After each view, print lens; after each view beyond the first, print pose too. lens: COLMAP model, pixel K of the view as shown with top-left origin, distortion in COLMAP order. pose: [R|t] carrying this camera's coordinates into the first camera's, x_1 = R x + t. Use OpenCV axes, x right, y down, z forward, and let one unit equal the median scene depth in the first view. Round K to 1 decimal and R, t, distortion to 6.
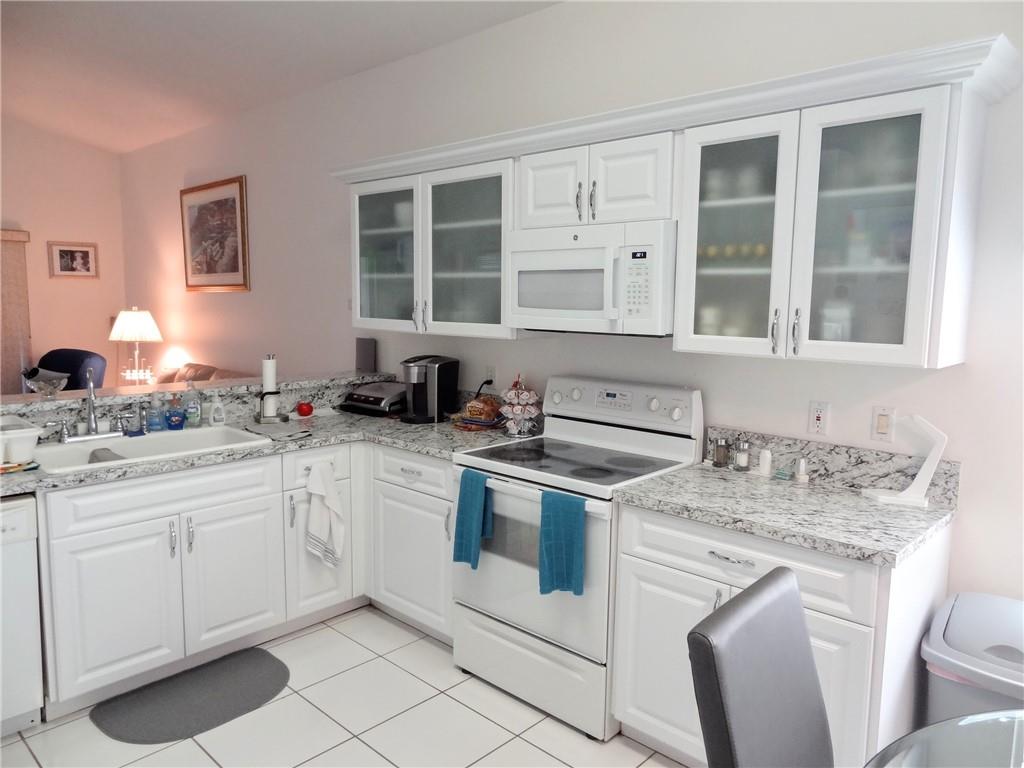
lens RADIAL K [[714.8, 0, 514.3], [0, 714.8, 384.4], [0, 0, 1]] dist [-0.002225, 0.007862]
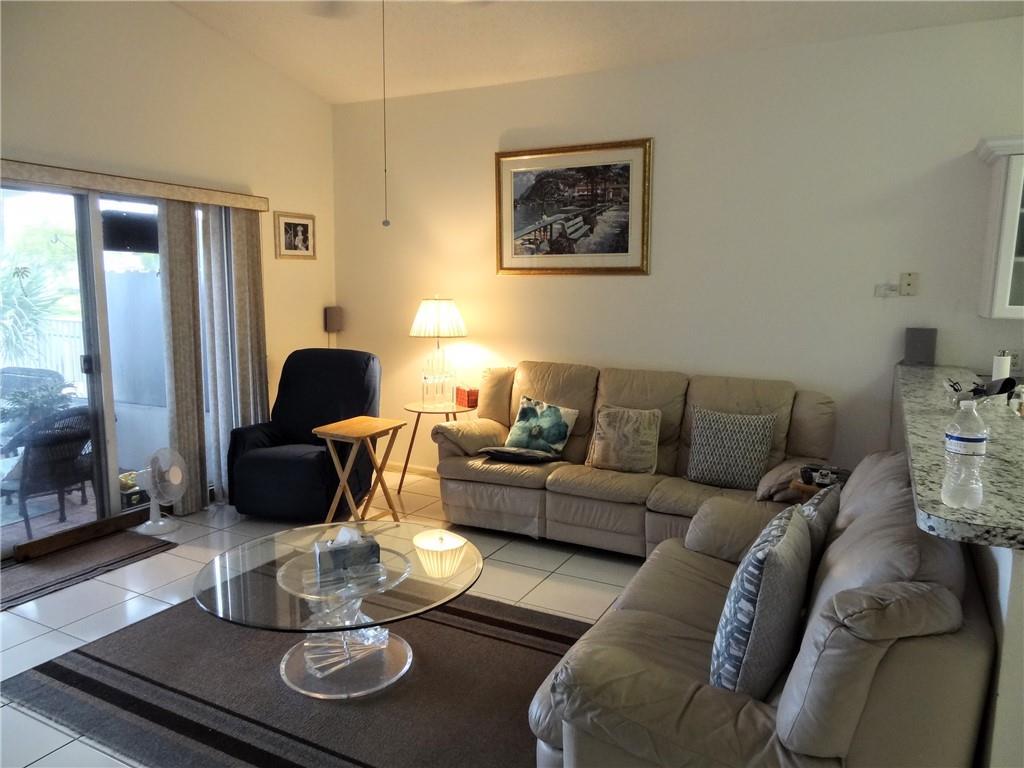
lens RADIAL K [[714.8, 0, 514.3], [0, 714.8, 384.4], [0, 0, 1]] dist [-0.002225, 0.007862]
pose [[0.962135, -0.044255, 0.268956, -1.069380], [0.036813, 0.998789, 0.032653, -0.047041], [-0.270075, -0.021516, 0.962599, 0.301741]]
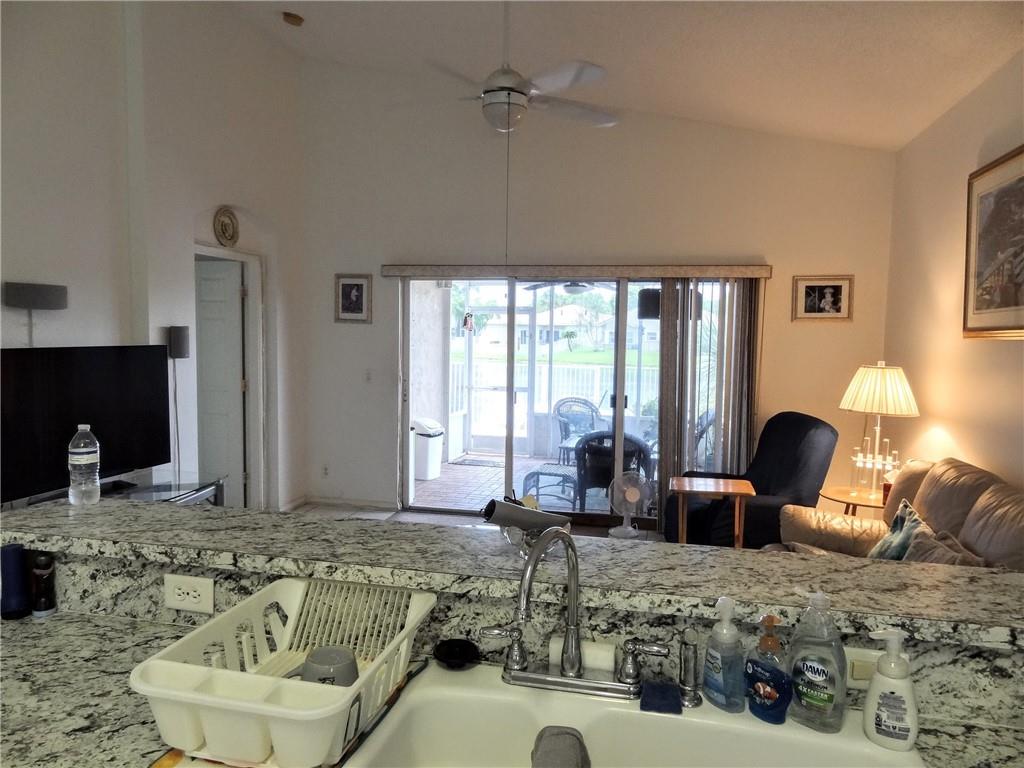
lens RADIAL K [[714.8, 0, 514.3], [0, 714.8, 384.4], [0, 0, 1]] dist [-0.002225, 0.007862]
pose [[0.504019, 0.055677, -0.861896, -0.199284], [-0.110820, 0.993840, -0.000605, -0.077752], [0.856554, 0.095820, 0.507084, 0.588147]]
